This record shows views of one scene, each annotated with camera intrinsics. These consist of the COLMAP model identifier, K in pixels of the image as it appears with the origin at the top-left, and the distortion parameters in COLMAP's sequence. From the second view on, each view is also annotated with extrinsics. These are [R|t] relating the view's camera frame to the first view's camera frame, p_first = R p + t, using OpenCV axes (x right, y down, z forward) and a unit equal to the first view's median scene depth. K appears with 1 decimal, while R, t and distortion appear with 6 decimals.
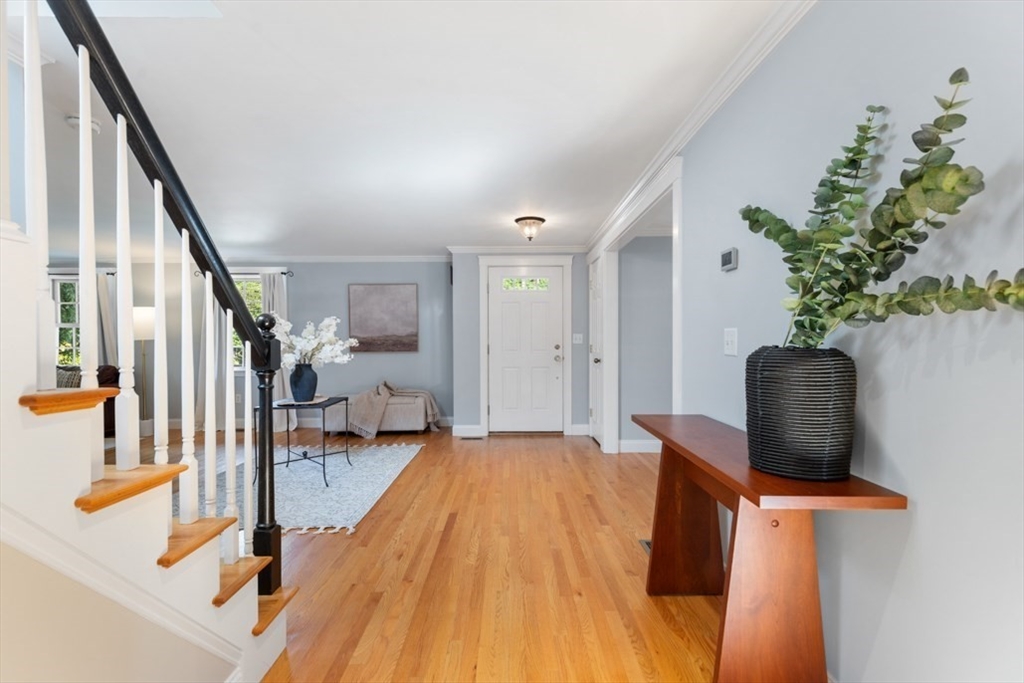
lens RADIAL K [[462.0, 0, 508.5], [0, 462.0, 346.9], [0, 0, 1]] dist [0.007970, -0.000022]
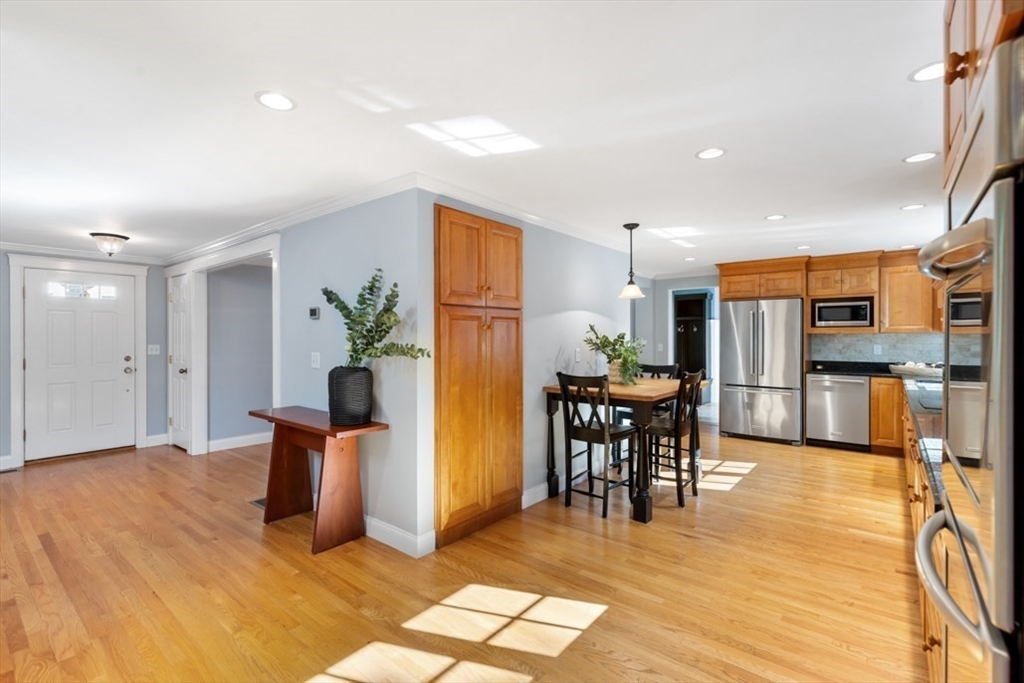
lens RADIAL K [[462.0, 0, 512.9], [0, 462.0, 340.1], [0, 0, 1]] dist [0.007970, -0.000022]
pose [[0.625220, -0.001681, 0.780447, -0.405367], [0.009232, 0.999944, -0.005243, -0.071579], [-0.780394, 0.010483, 0.625200, -0.649590]]
